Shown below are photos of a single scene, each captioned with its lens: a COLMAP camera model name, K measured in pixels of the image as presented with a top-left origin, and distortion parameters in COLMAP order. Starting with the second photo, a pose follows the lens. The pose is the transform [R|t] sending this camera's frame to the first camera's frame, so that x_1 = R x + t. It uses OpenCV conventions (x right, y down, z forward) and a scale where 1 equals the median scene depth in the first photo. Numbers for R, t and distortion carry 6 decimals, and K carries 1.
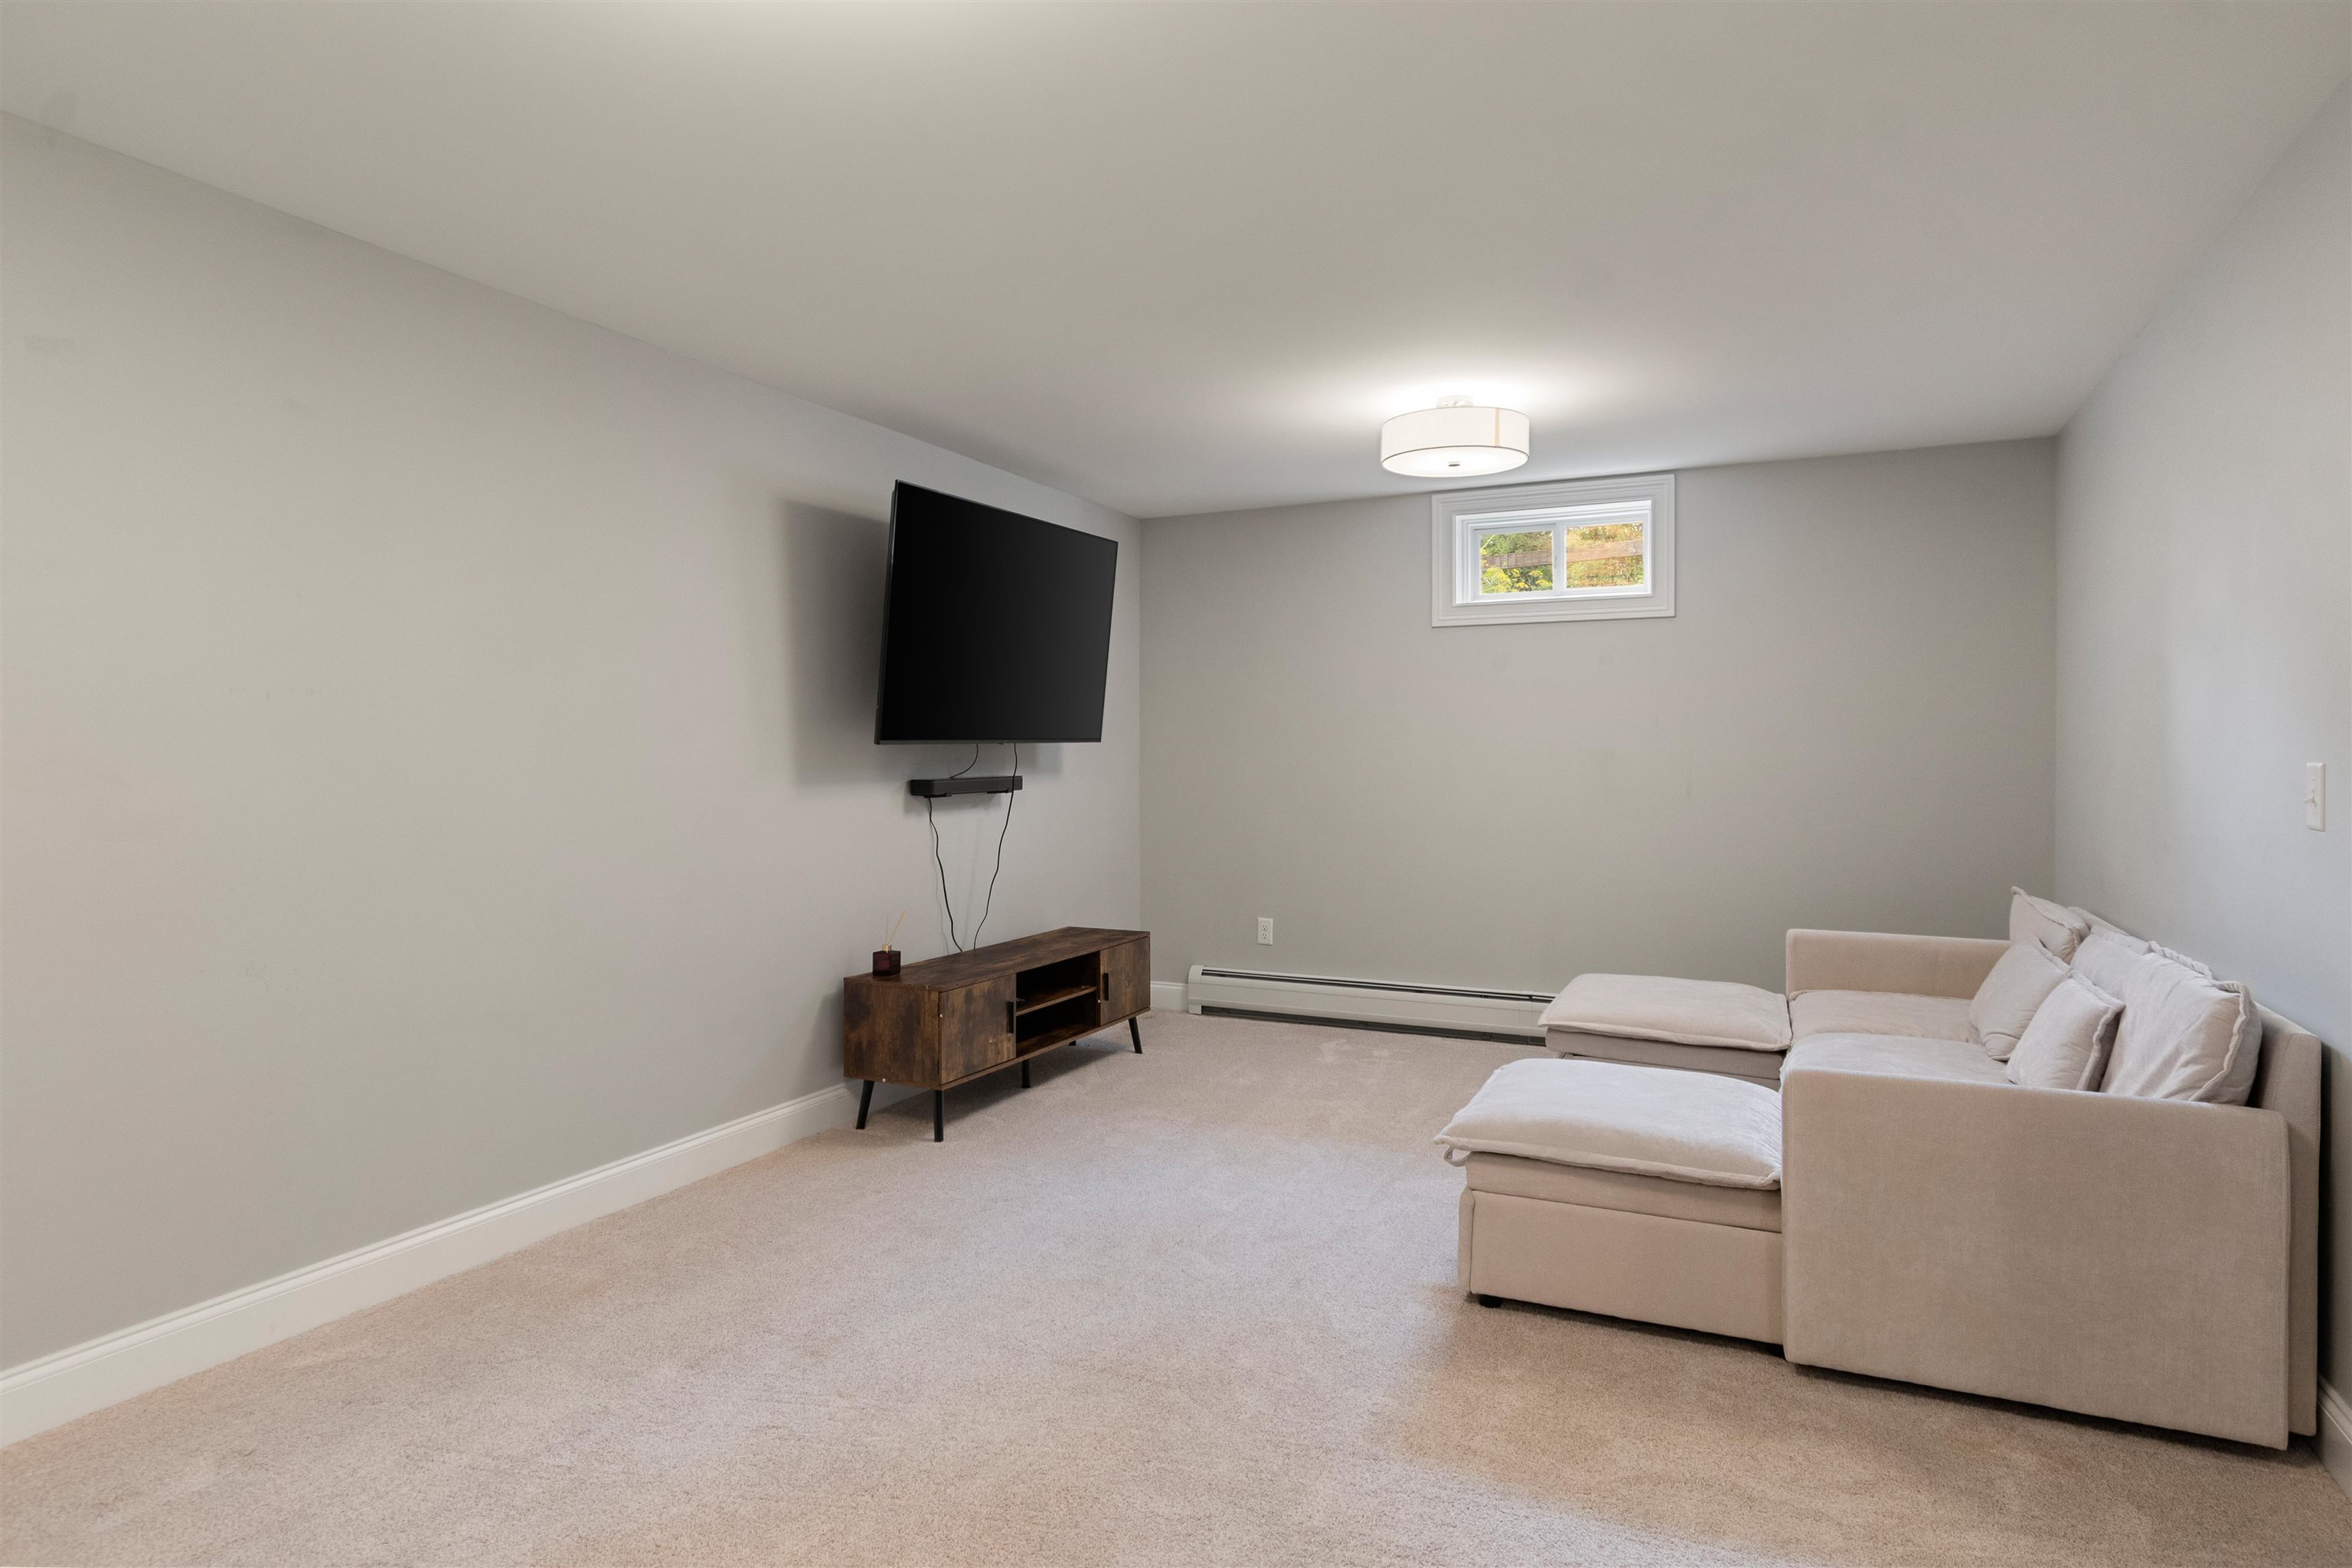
lens RADIAL K [[1287.4, 0, 1173.3], [0, 1287.4, 748.6], [0, 0, 1]] dist [0.000095, -0.003468]
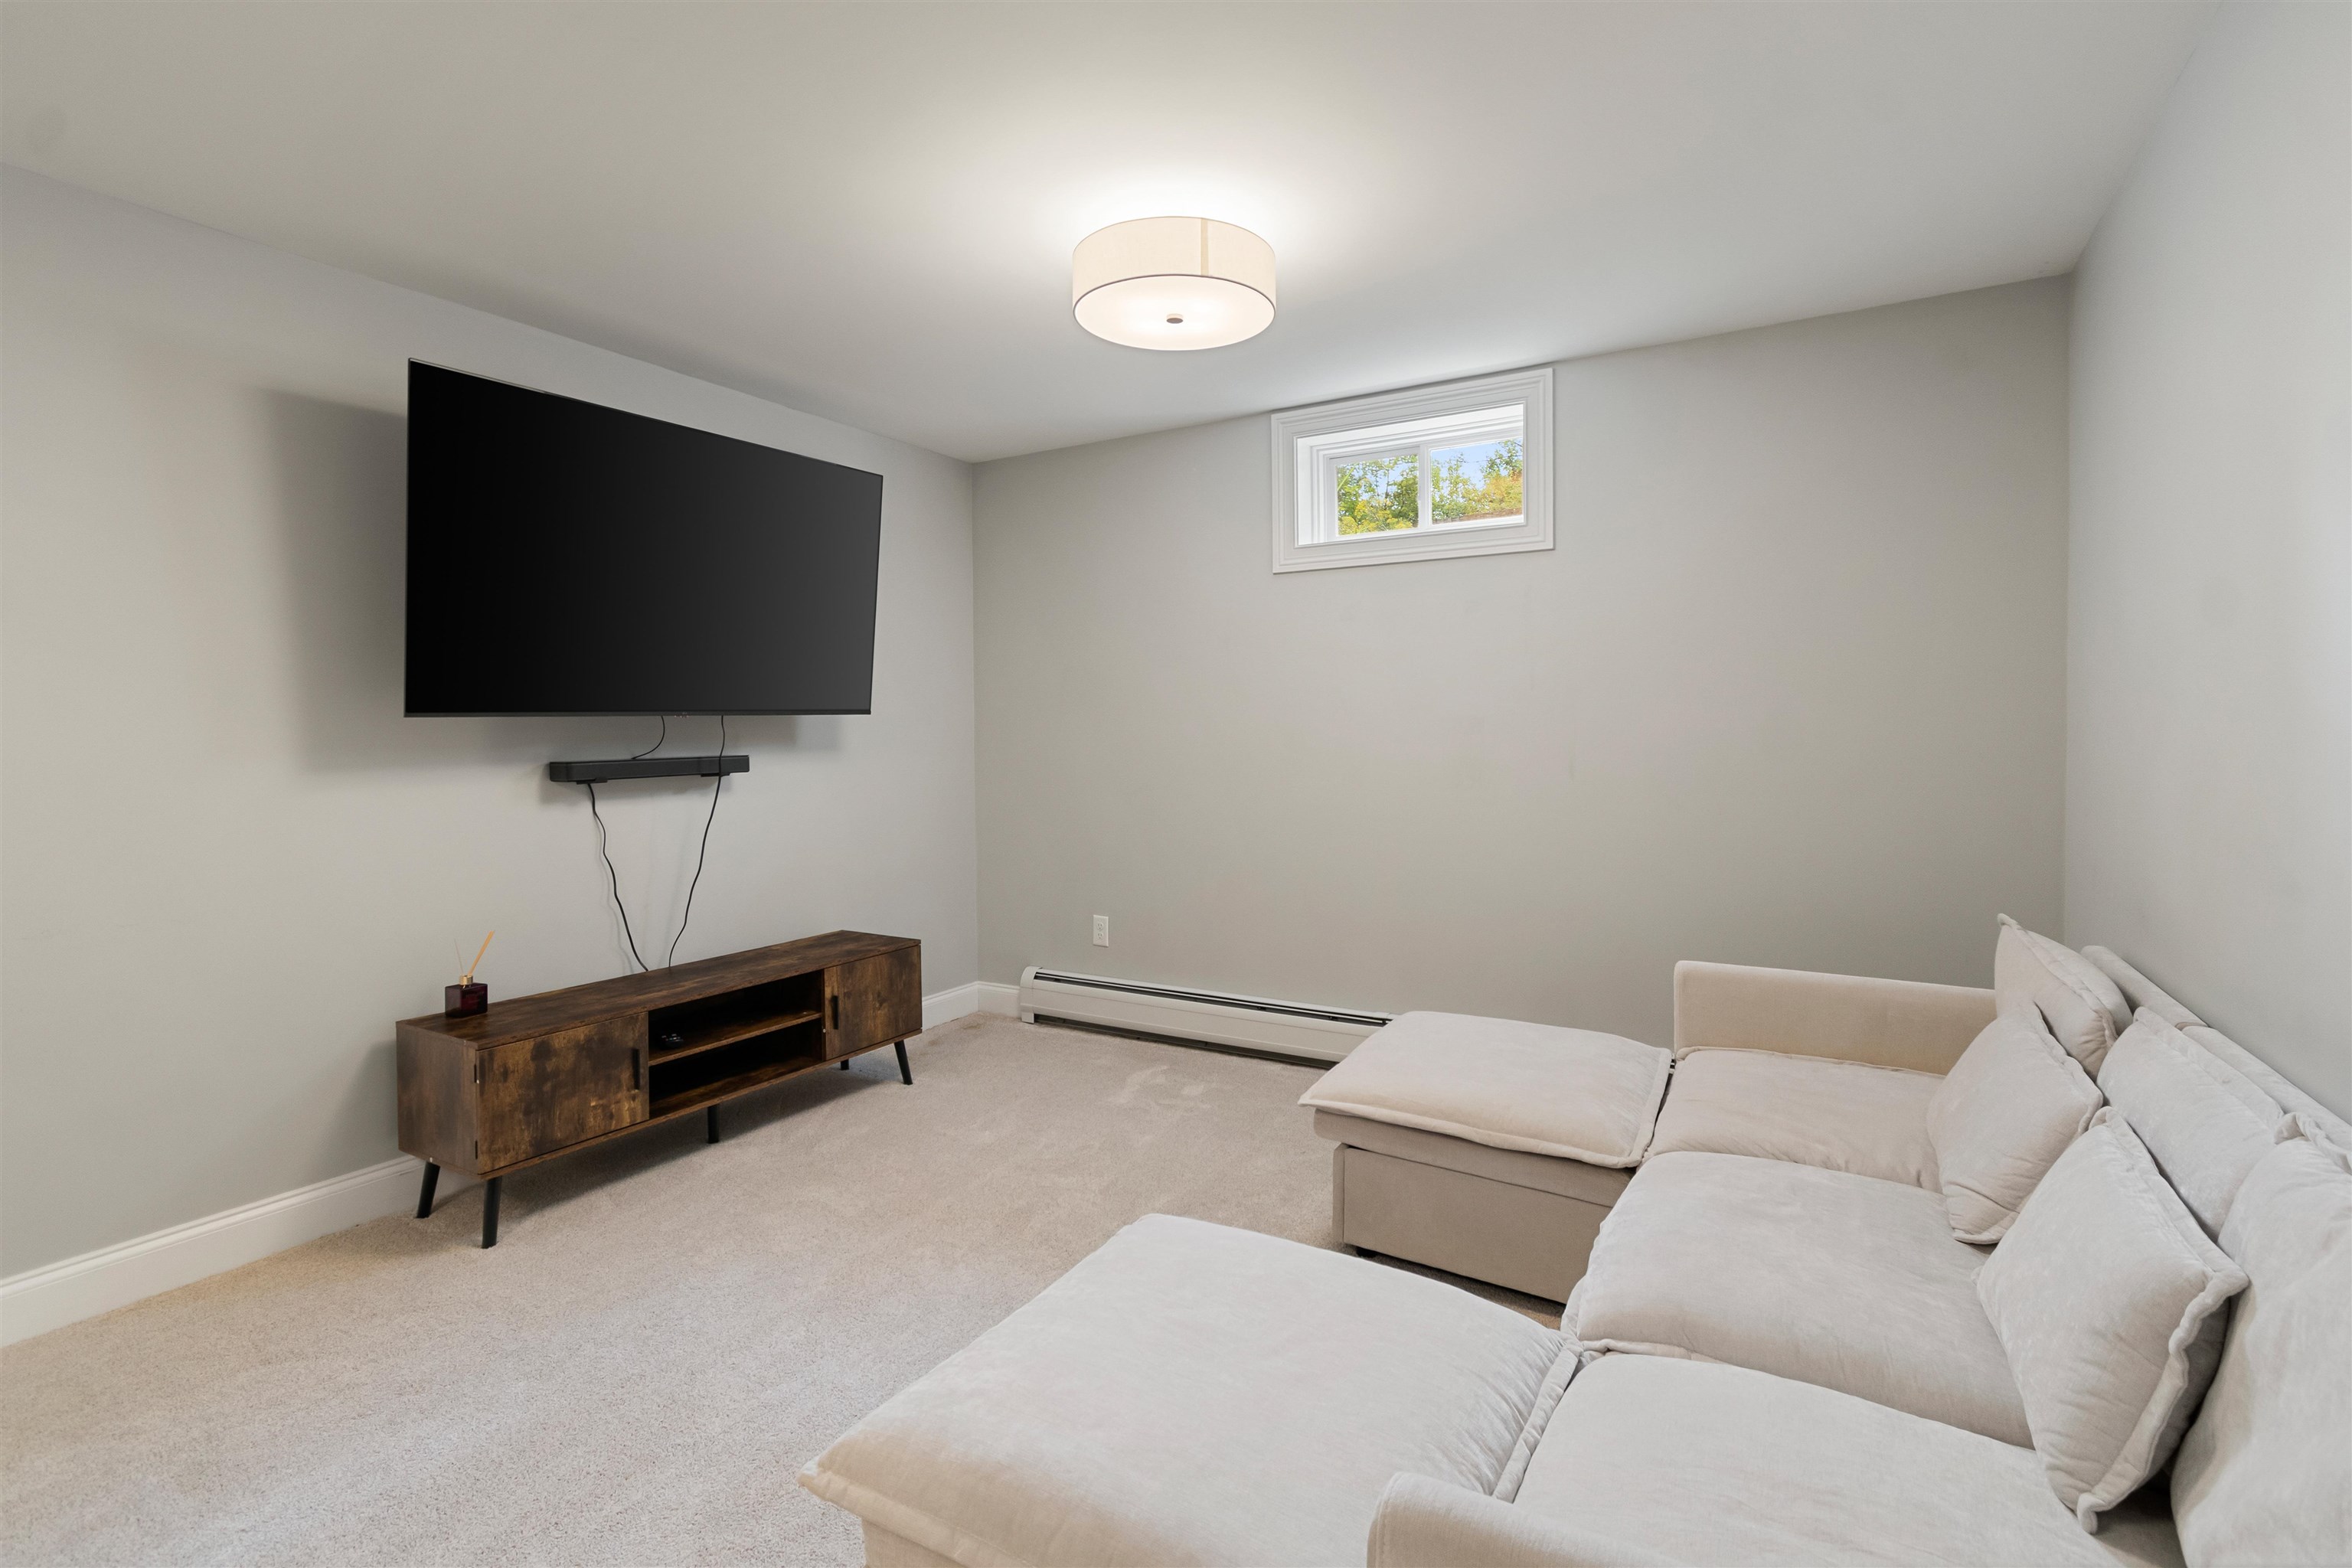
lens RADIAL K [[1090.7, 0, 1181.7], [0, 1090.7, 737.1], [0, 0, 1]] dist [-0.000026, -0.000083]
pose [[0.997235, -0.006928, -0.073985, 0.250278], [0.007783, 0.999906, 0.011273, 0.004504], [0.073900, -0.011818, 0.997196, 0.372794]]
